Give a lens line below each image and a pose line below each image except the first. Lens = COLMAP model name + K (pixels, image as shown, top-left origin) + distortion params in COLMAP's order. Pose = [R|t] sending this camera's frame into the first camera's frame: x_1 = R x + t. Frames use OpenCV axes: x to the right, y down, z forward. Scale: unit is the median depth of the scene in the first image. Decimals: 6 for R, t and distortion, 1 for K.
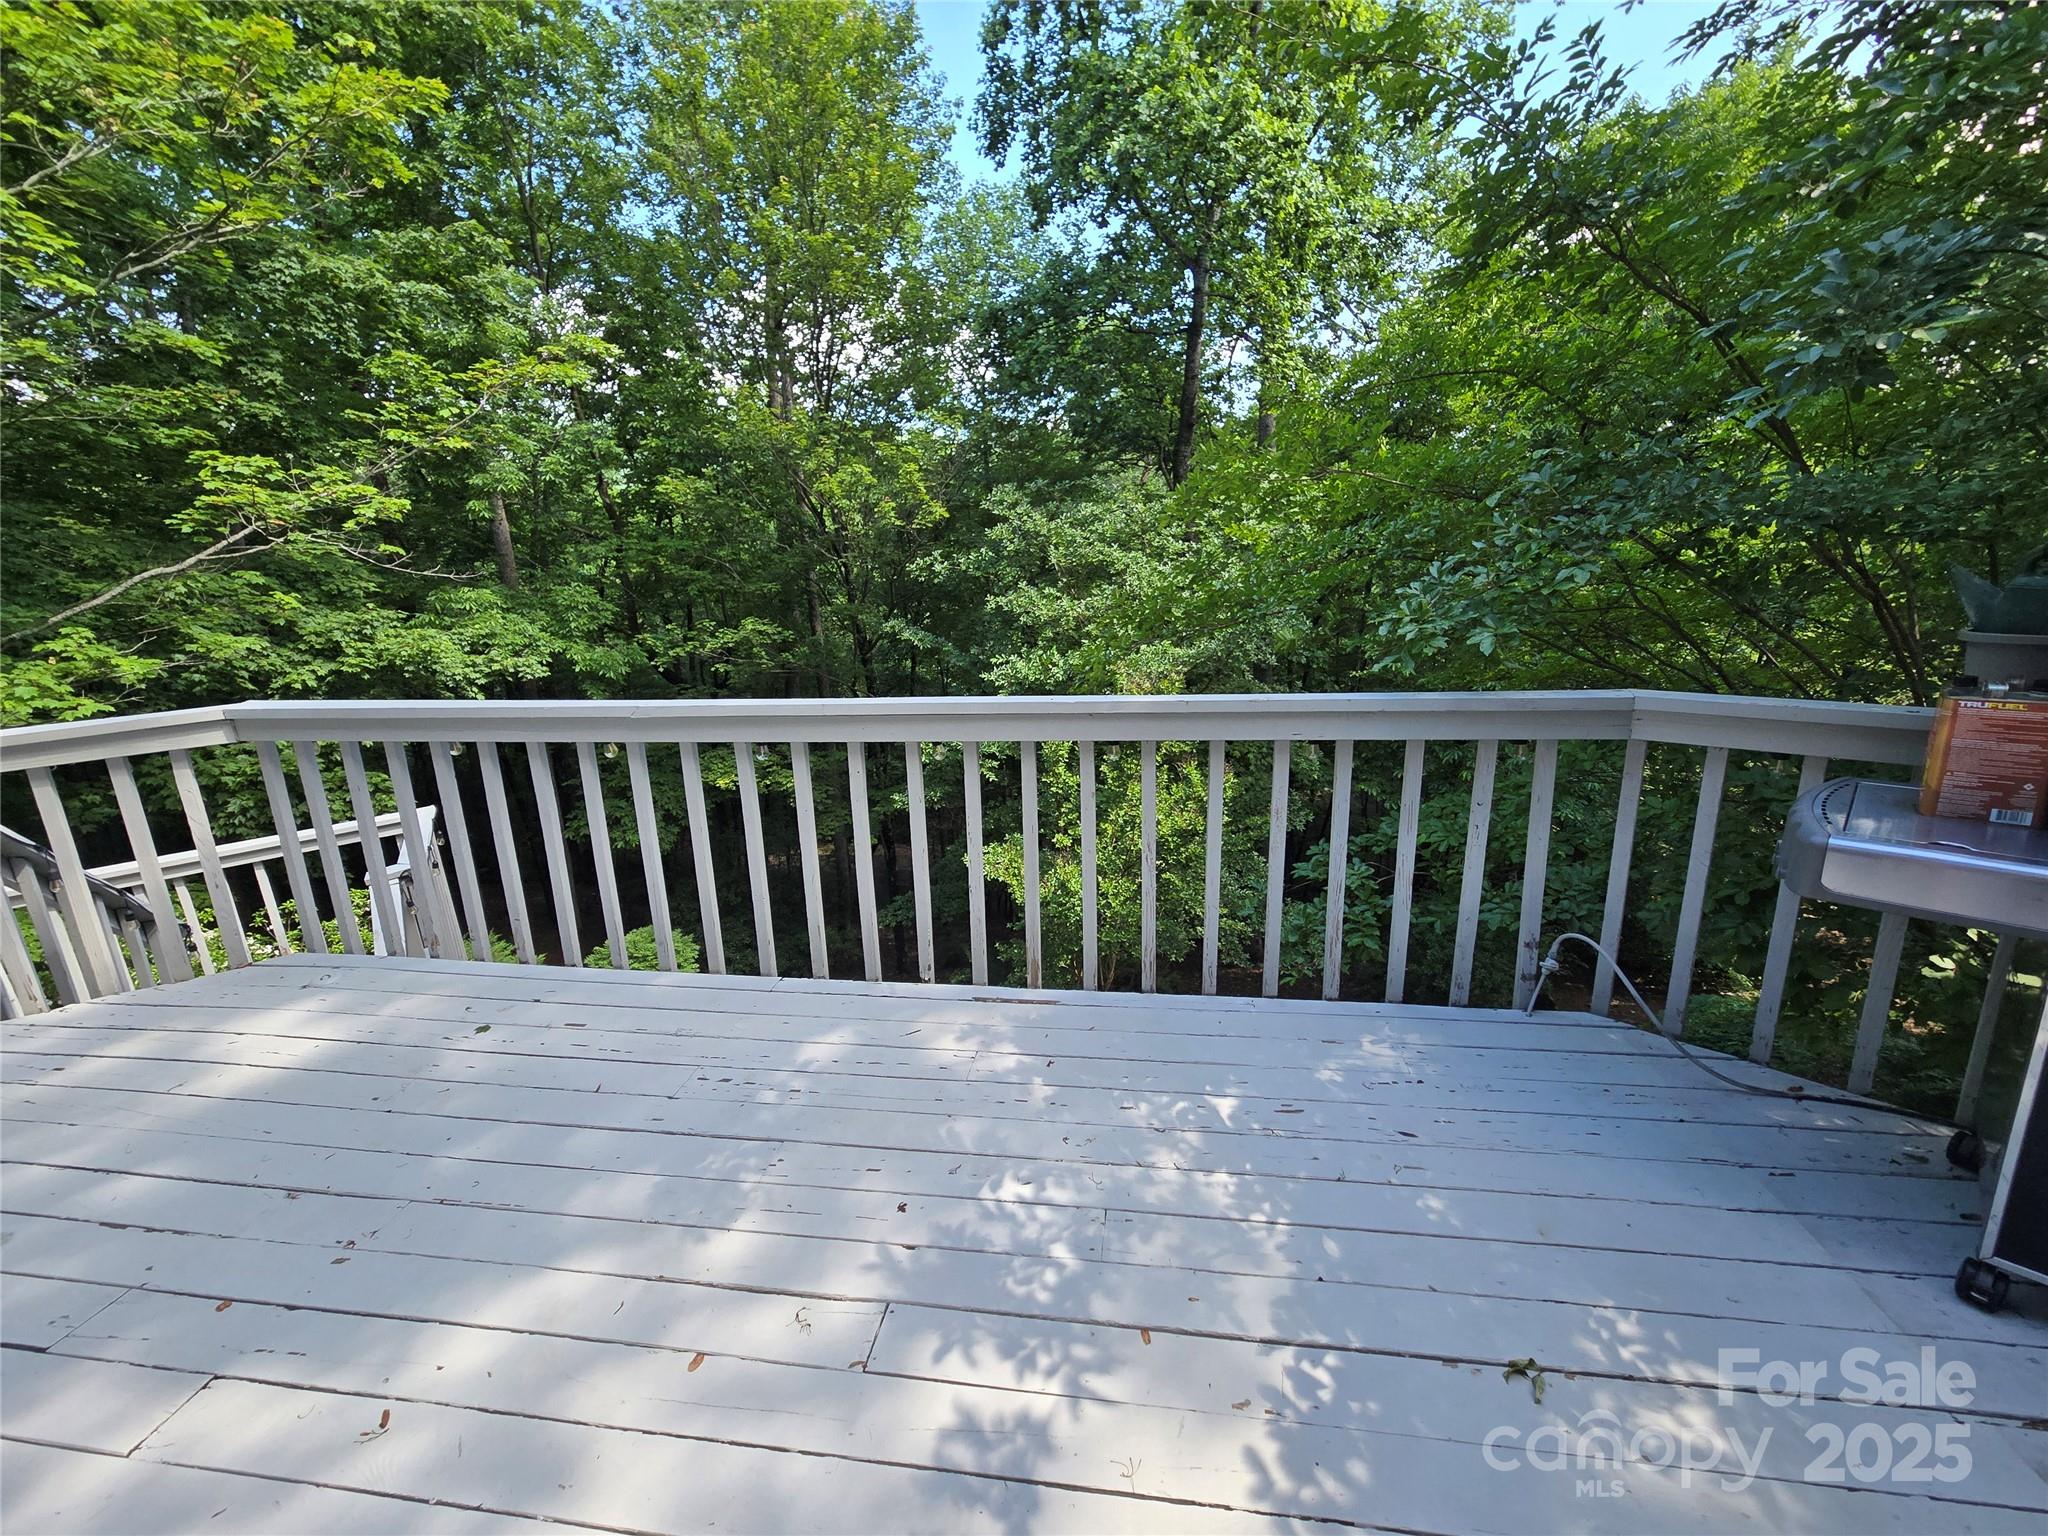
lens RADIAL K [[828.5, 0, 1024.0], [0, 828.5, 768.0], [0, 0, 1]] dist [0.002578, 0.000753]
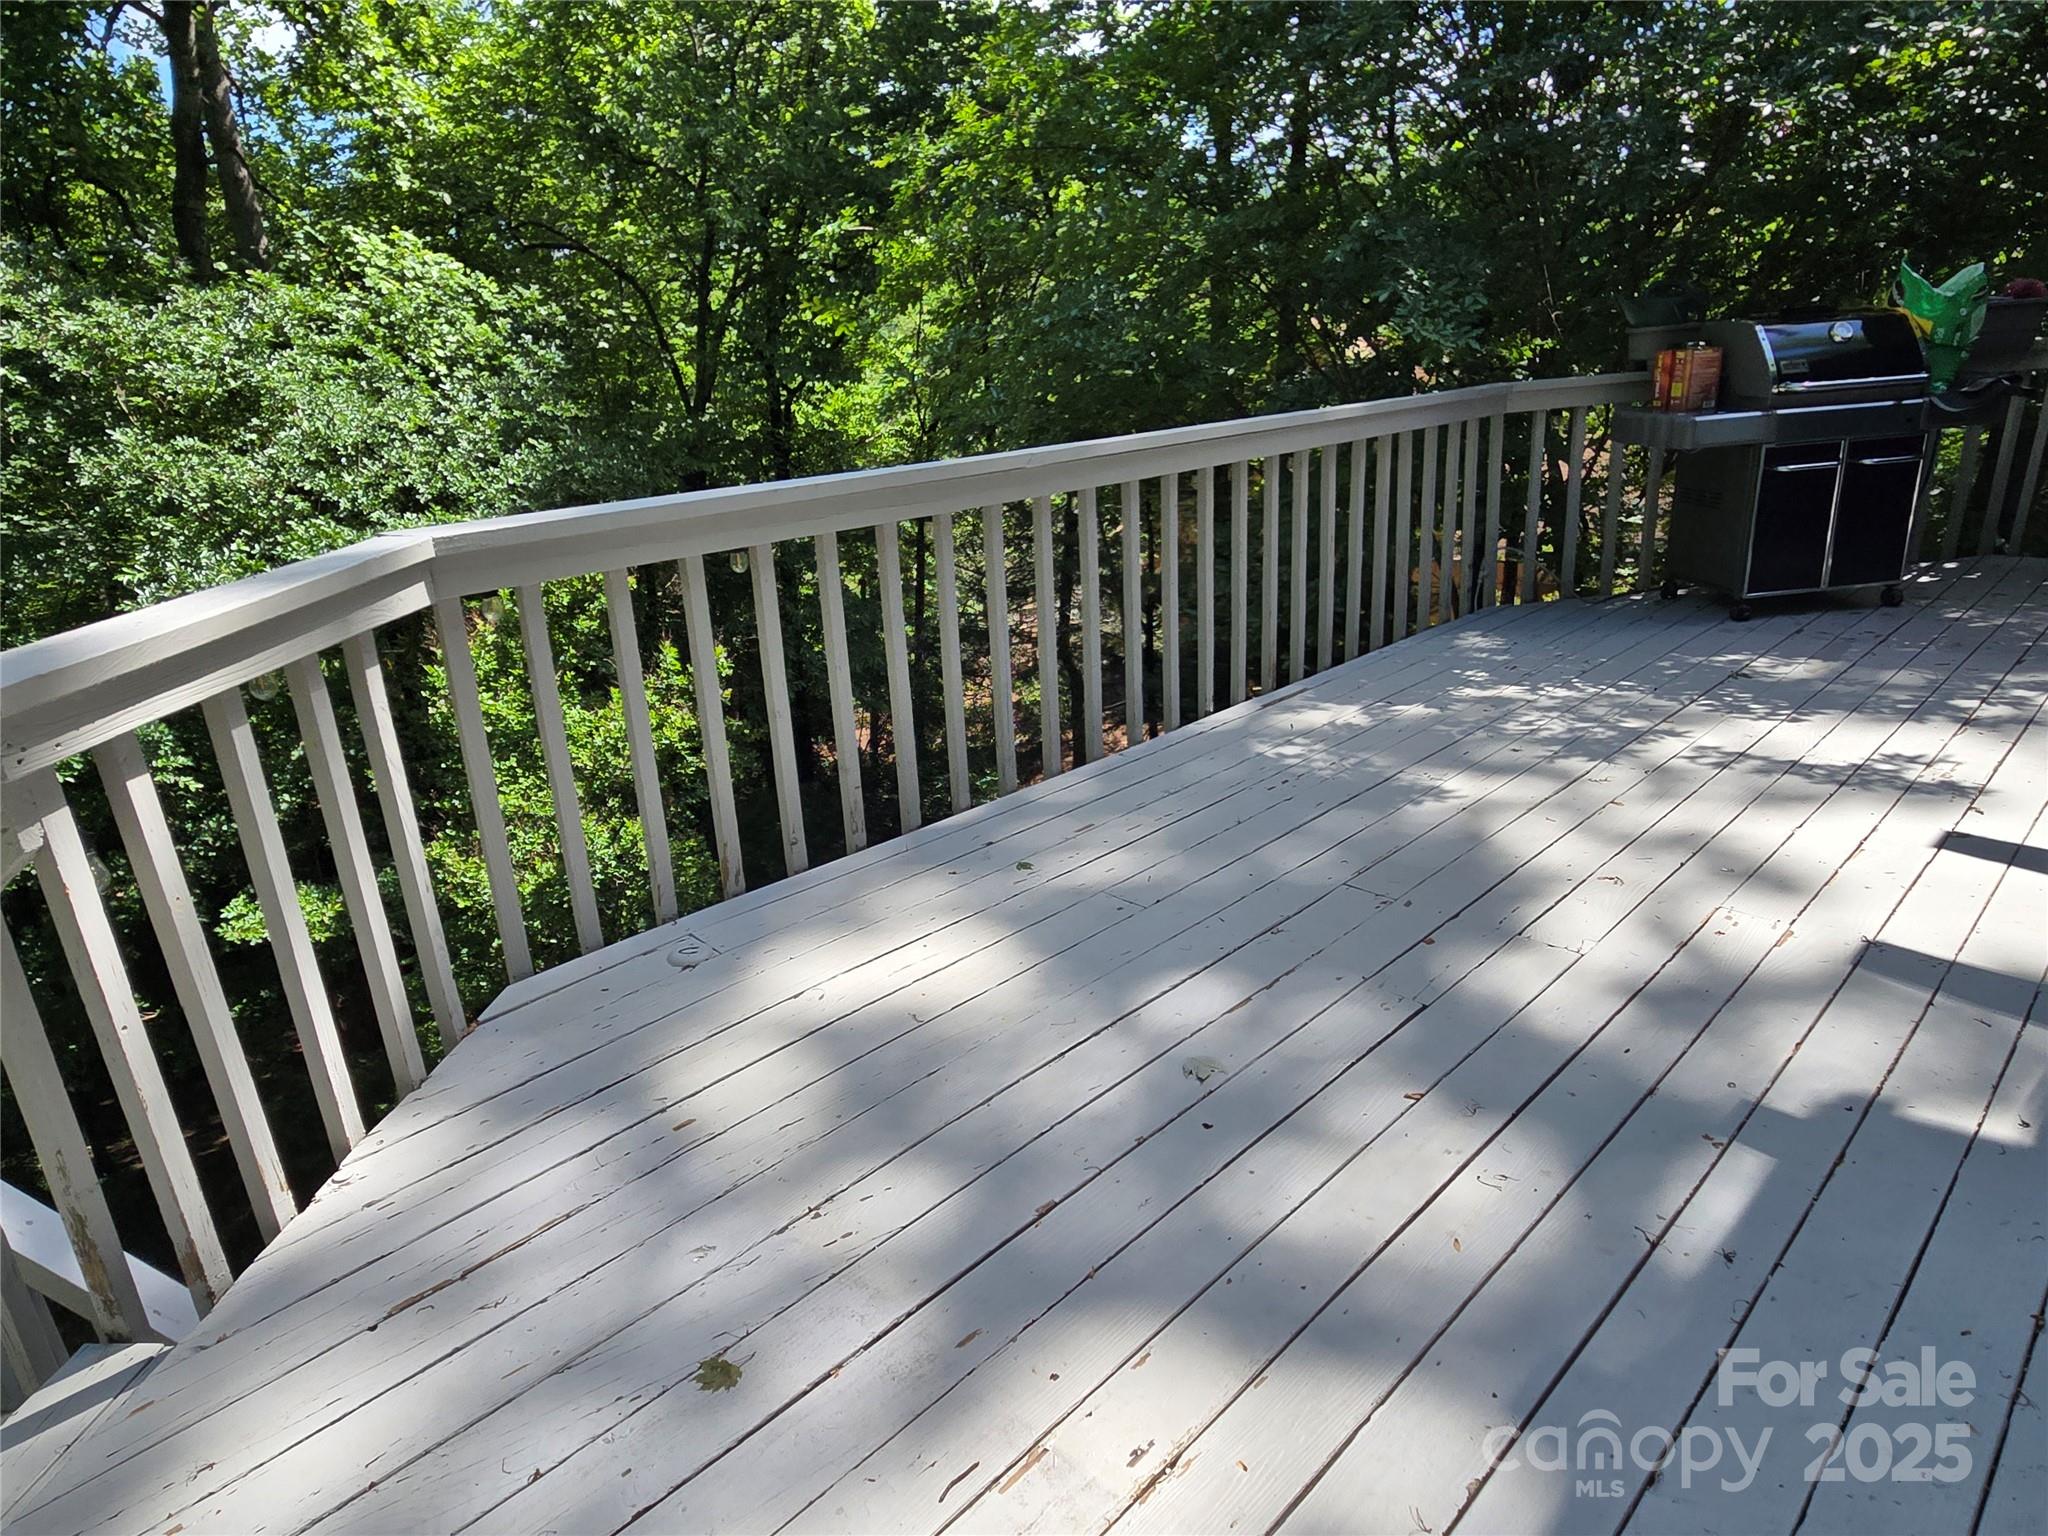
lens RADIAL K [[1275.8, 0, 1024.0], [0, 1275.8, 768.0], [0, 0, 1]] dist [0.004483, 0.001249]
pose [[0.582652, -0.264452, 0.768493, -0.393524], [0.197012, 0.963335, 0.182132, -0.001223], [-0.788481, 0.045283, 0.613390, 0.054287]]
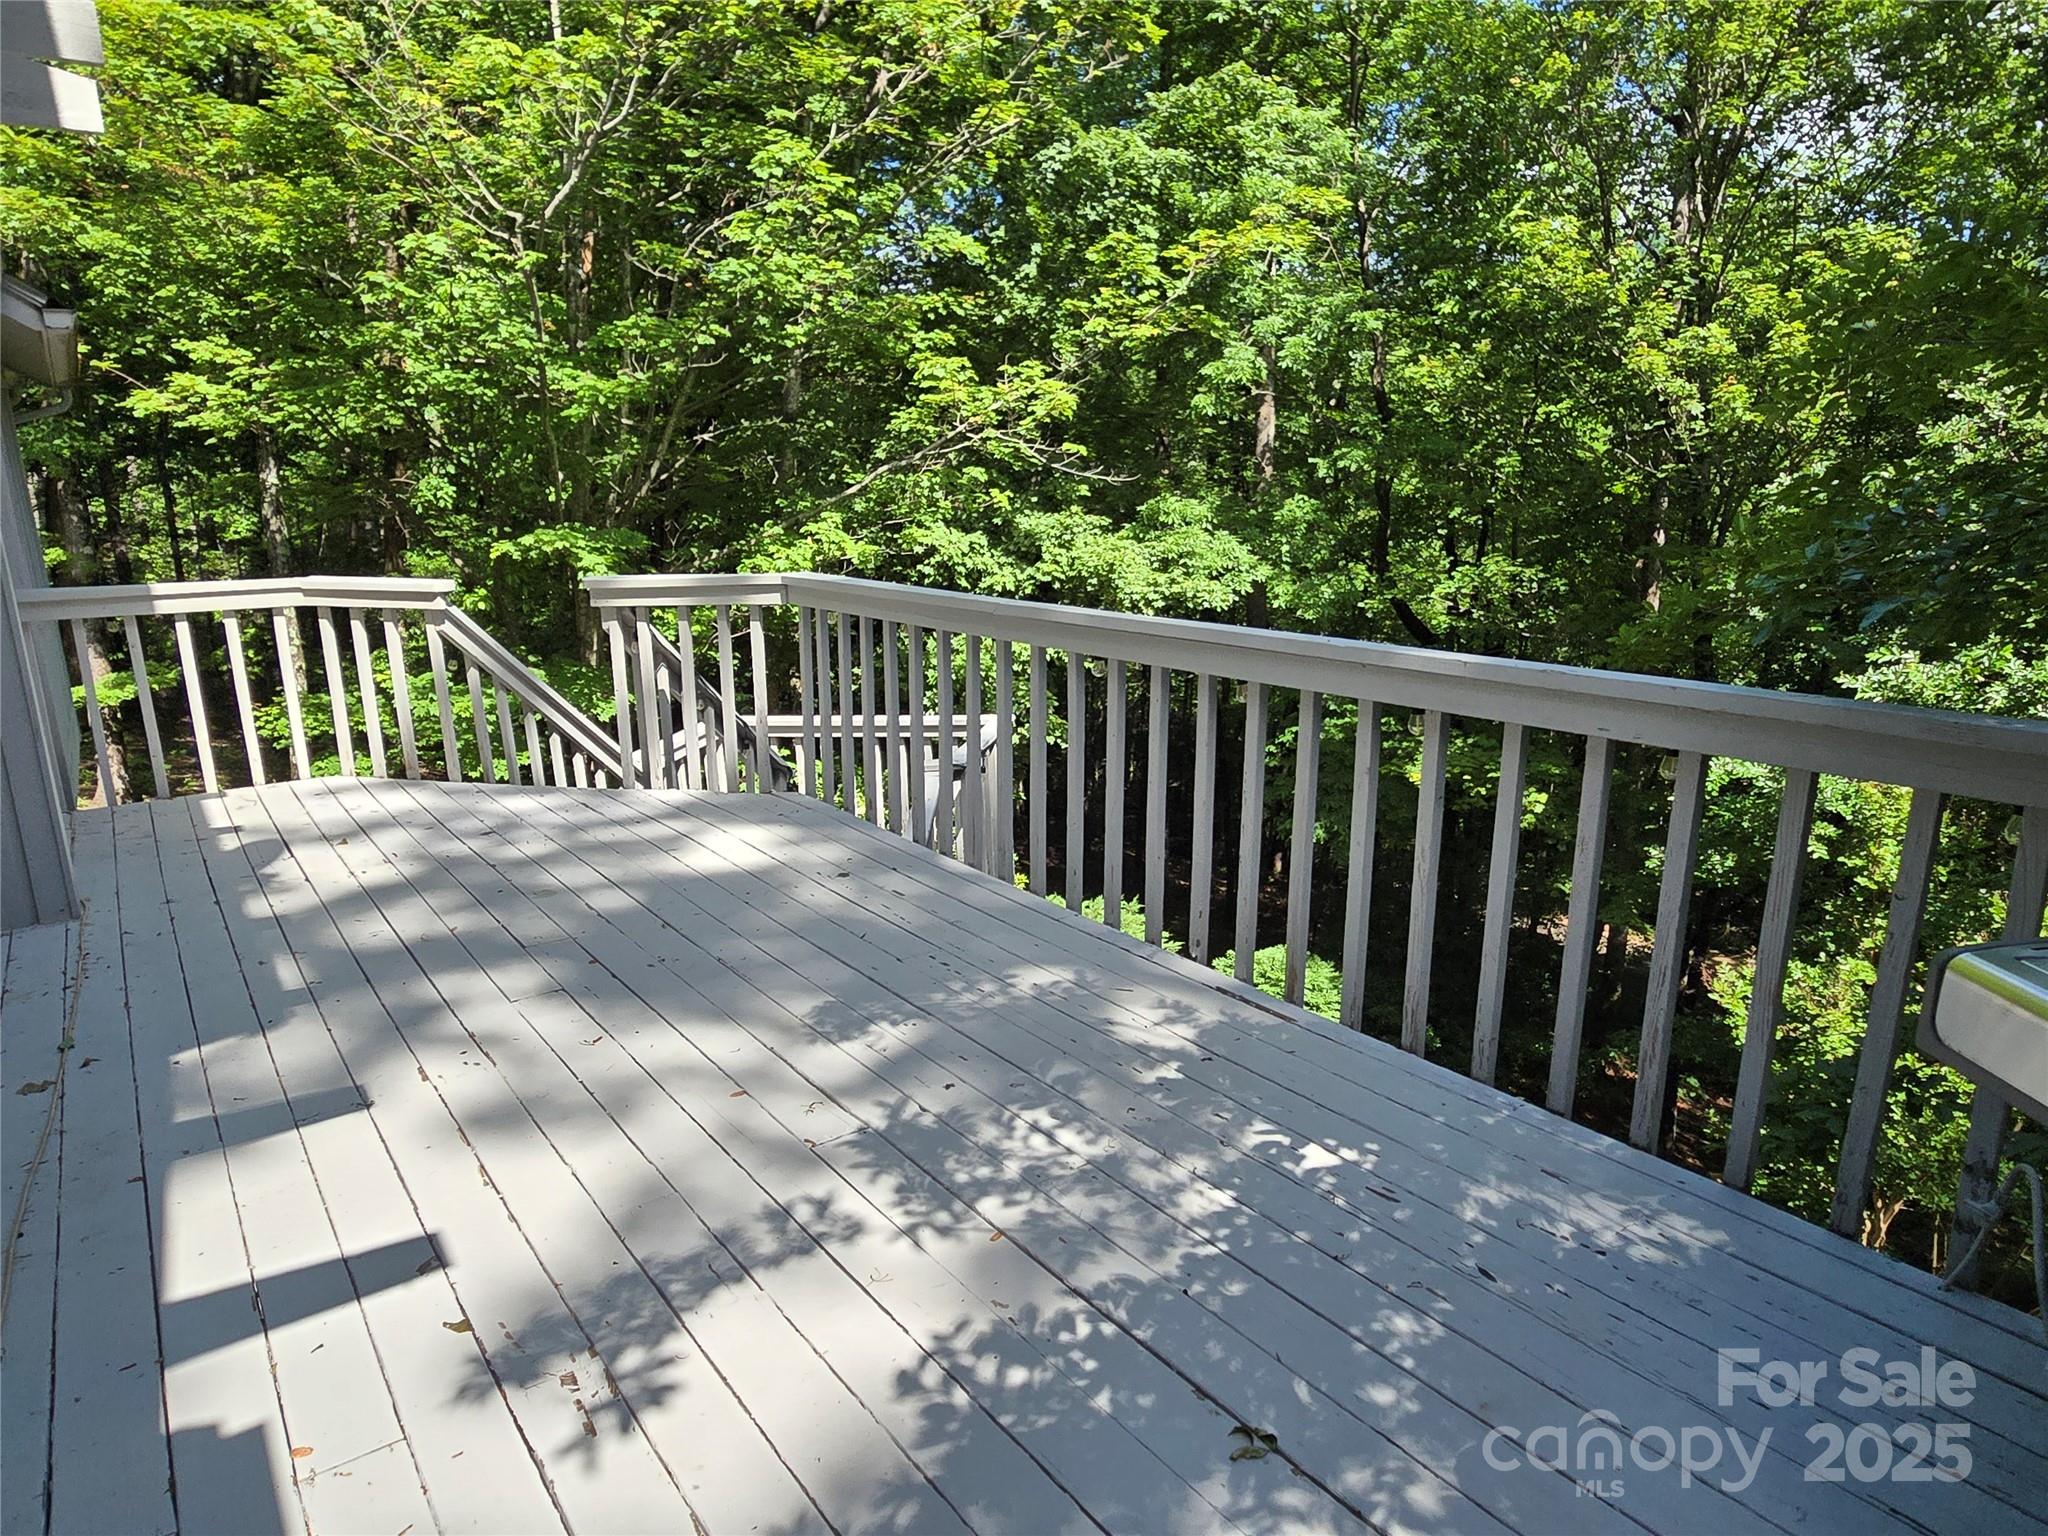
lens RADIAL K [[1171.2, 0, 1024.0], [0, 1171.2, 768.0], [0, 0, 1]] dist [0.031538, 0.000612]
pose [[0.736687, 0.196315, -0.647111, 0.099022], [-0.196031, 0.977841, 0.073483, 0.001425], [0.647197, 0.072720, 0.758846, -0.010911]]
